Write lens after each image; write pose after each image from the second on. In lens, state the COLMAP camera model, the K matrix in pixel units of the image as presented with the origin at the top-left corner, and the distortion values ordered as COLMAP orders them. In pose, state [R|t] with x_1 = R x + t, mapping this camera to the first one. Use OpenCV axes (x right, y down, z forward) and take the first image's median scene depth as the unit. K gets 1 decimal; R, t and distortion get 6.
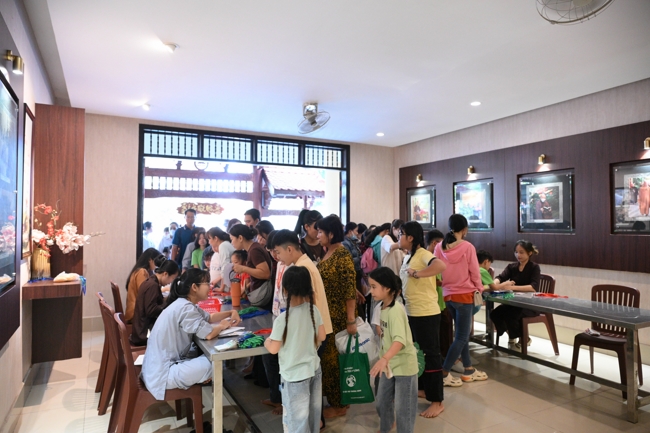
lens RADIAL K [[437.0, 0, 325.0], [0, 437.0, 216.5], [0, 0, 1]] dist [0.014884, -0.002470]
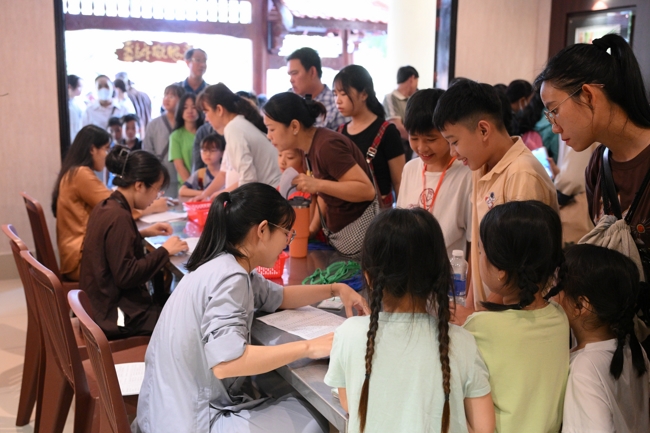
lens RADIAL K [[702.6, 0, 325.0], [0, 702.6, 216.5], [0, 0, 1]] dist [0.000593, 0.011437]
pose [[0.999884, 0.011210, -0.010357, -0.066832], [-0.008901, 0.979568, 0.200917, 0.004518], [0.012397, -0.200802, 0.979553, 0.107450]]
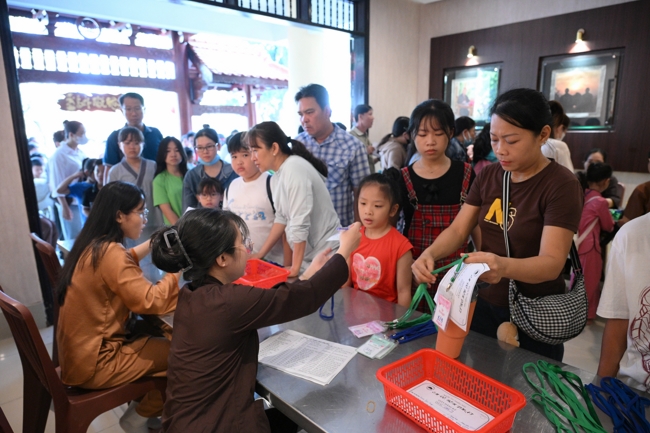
lens RADIAL K [[437.0, 0, 325.0], [0, 437.0, 216.5], [0, 0, 1]] dist [0.014884, -0.002470]
pose [[0.961318, -0.069999, 0.266397, -0.150172], [0.010391, 0.975697, 0.218878, 0.007585], [-0.275244, -0.207643, 0.938683, 0.271429]]
